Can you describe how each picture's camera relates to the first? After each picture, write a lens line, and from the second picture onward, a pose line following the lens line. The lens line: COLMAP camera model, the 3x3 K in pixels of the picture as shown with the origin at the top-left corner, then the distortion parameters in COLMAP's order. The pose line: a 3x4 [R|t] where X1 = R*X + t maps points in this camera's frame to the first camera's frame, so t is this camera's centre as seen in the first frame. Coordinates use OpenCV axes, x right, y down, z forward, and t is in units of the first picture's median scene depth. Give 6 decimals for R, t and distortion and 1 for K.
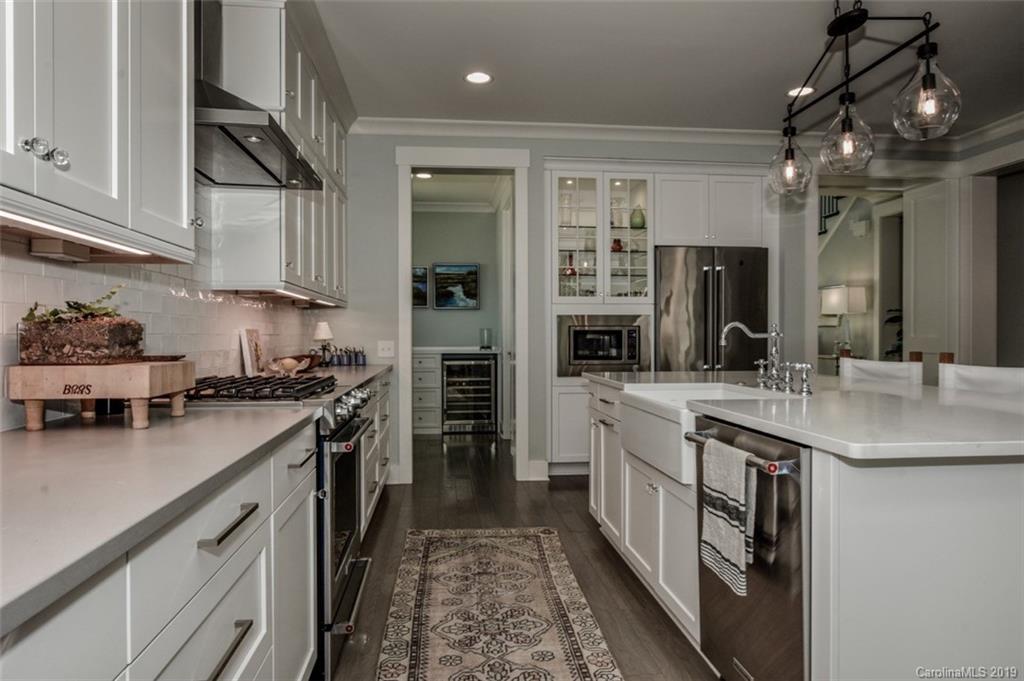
lens RADIAL K [[659.1, 0, 512.9], [0, 659.1, 338.8], [0, 0, 1]] dist [0.000061, 0.000907]
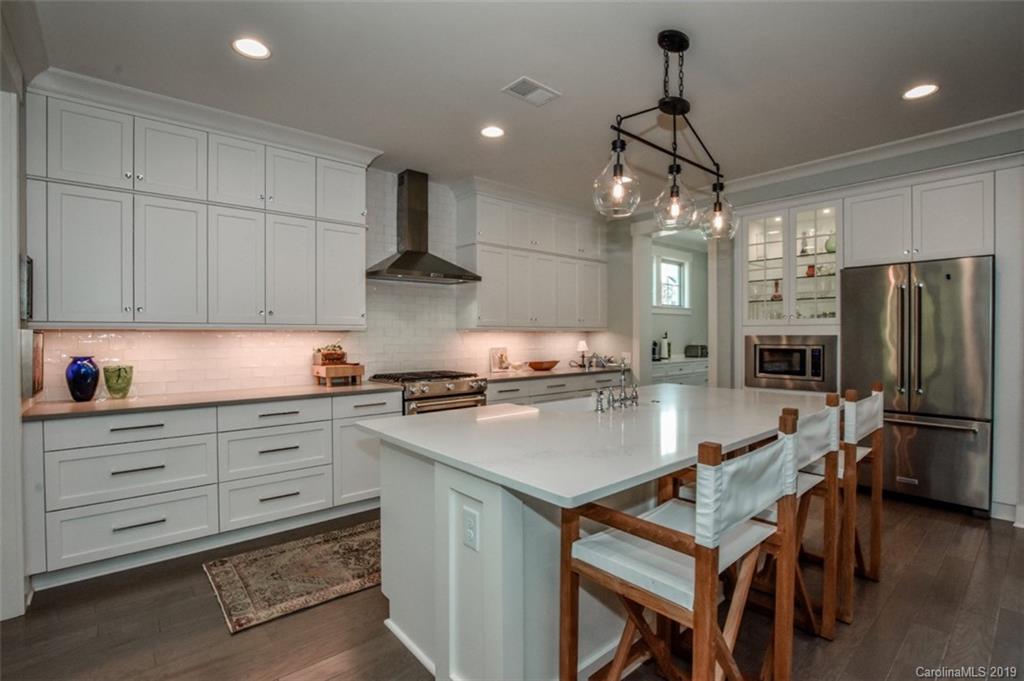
lens RADIAL K [[487.1, 0, 514.6], [0, 487.1, 338.2], [0, 0, 1]] dist [-0.003491, 0.000005]
pose [[0.555048, 0.007606, -0.831783, 0.569737], [-0.002786, 0.999970, 0.007285, -0.035720], [0.831813, -0.001726, 0.555053, 0.147250]]
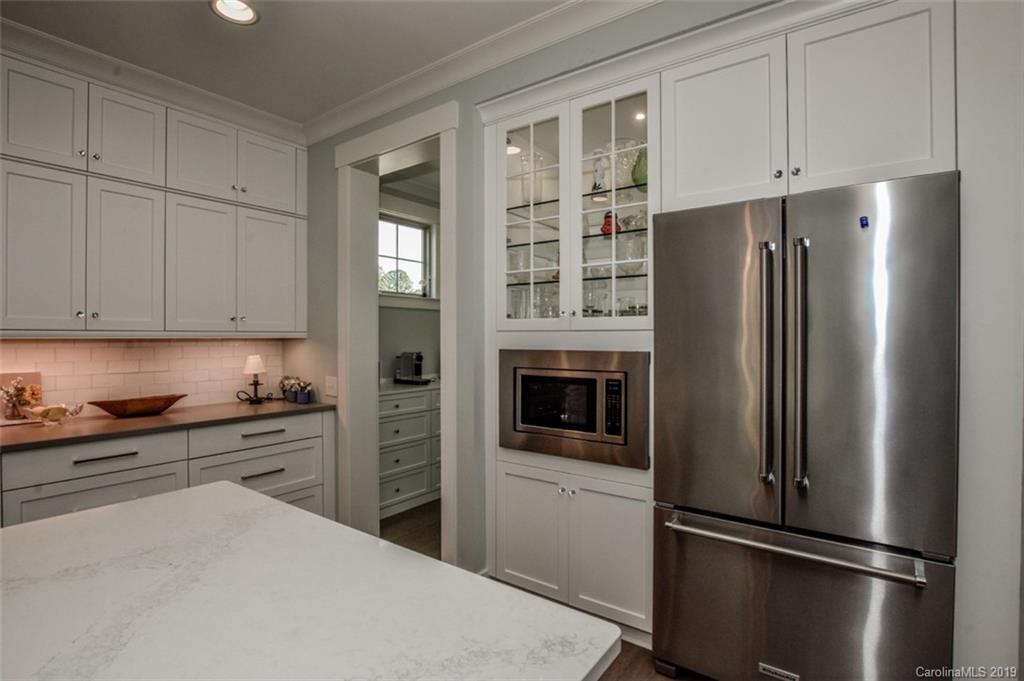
lens RADIAL K [[487.1, 0, 516.3], [0, 487.1, 338.3], [0, 0, 1]] dist [-0.003491, 0.000005]
pose [[0.741120, 0.006271, -0.671343, 0.387481], [-0.007440, 0.999972, 0.001128, -0.046494], [0.671331, 0.004159, 0.741146, 0.655207]]
